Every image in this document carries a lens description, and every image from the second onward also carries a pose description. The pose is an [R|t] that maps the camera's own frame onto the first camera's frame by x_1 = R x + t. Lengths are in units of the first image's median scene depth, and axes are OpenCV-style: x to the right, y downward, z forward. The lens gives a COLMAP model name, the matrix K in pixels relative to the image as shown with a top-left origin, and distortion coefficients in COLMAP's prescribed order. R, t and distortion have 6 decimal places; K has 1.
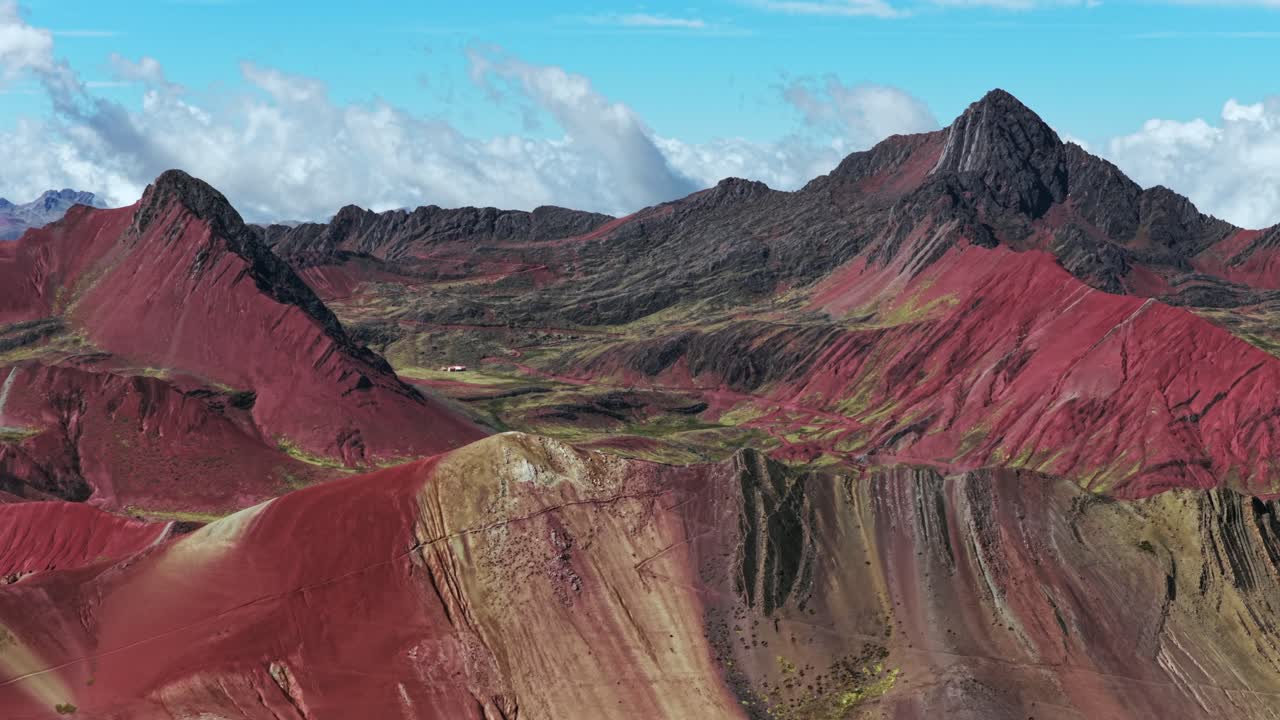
lens RADIAL K [[3088.6, 0, 640.0], [0, 3088.6, 360.0], [0, 0, 1]] dist [-0.156846, 0.350203]
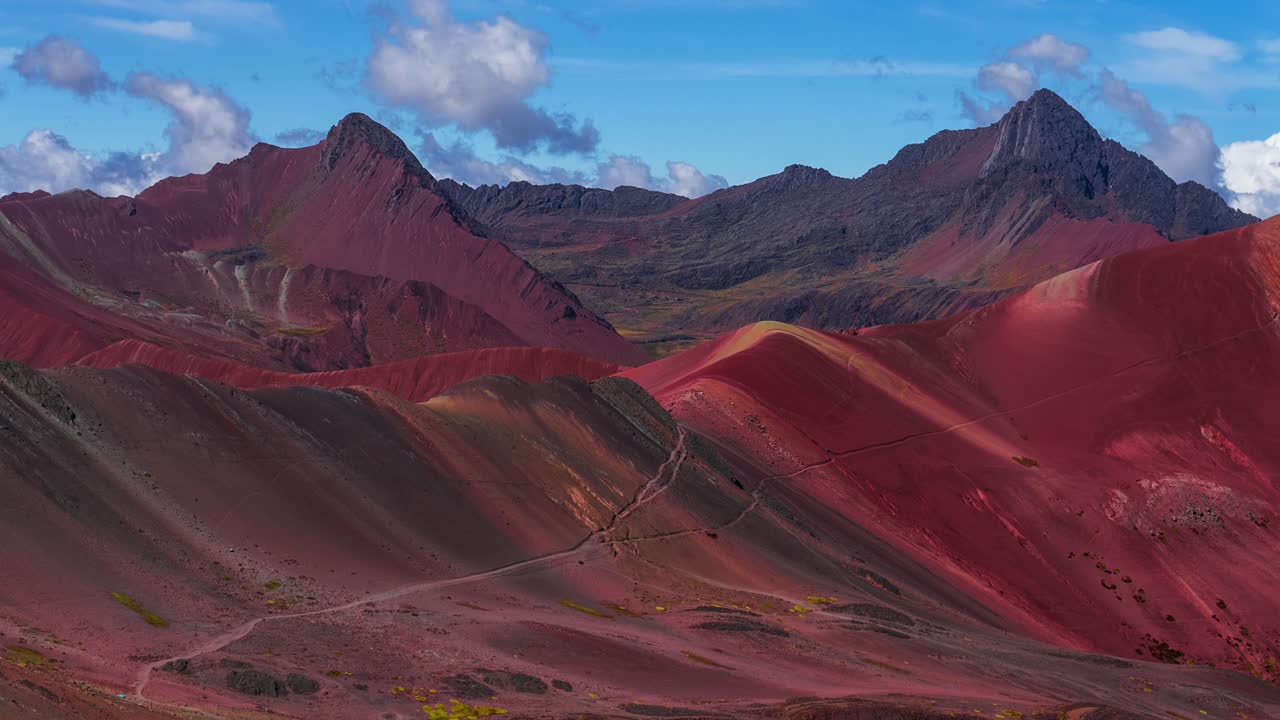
lens RADIAL K [[2663.3, 0, 640.0], [0, 2663.3, 360.0], [0, 0, 1]] dist [0.034799, 0.124822]
pose [[0.997735, 0.023489, 0.063038, -0.096567], [-0.022619, 0.999639, -0.014484, 0.028421], [-0.063355, 0.013025, 0.997906, 0.083312]]
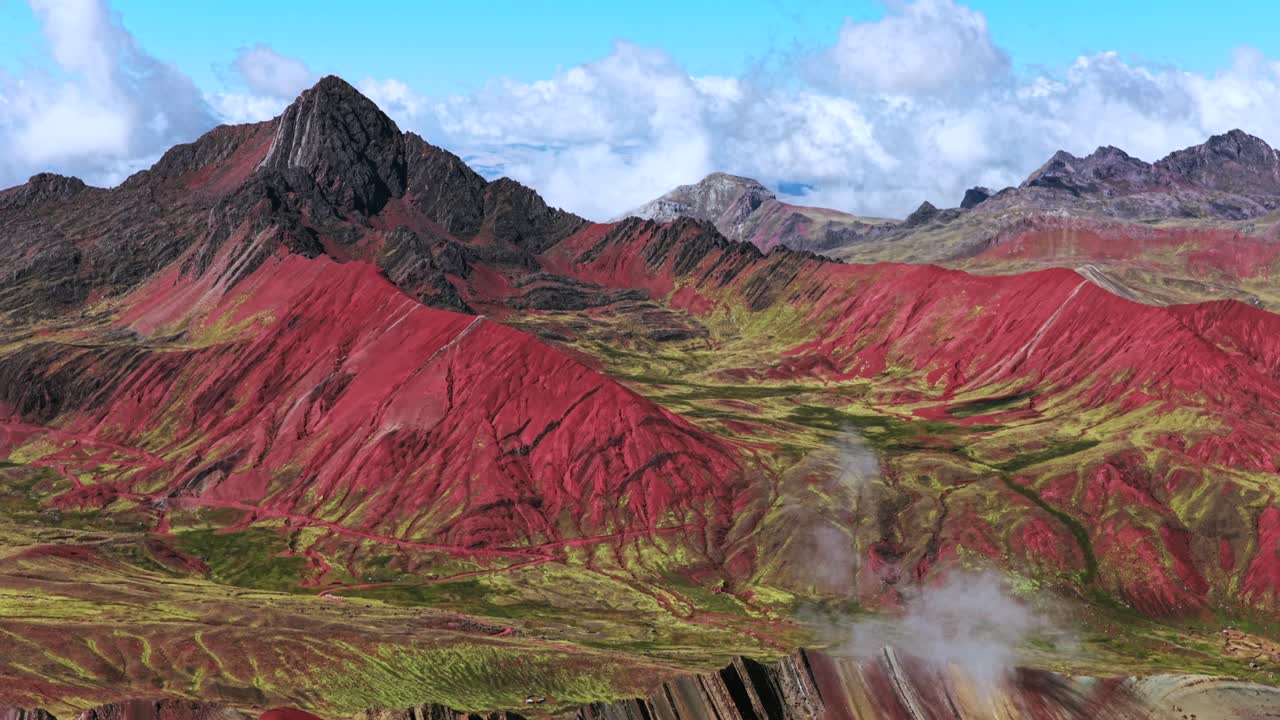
lens RADIAL K [[3088.6, 0, 640.0], [0, 3088.6, 360.0], [0, 0, 1]] dist [-0.156846, 0.350203]
pose [[0.981540, -0.018371, 0.190375, 0.033580], [0.014844, 0.999691, 0.019934, -0.022244], [-0.190683, -0.016740, 0.981509, 0.076537]]
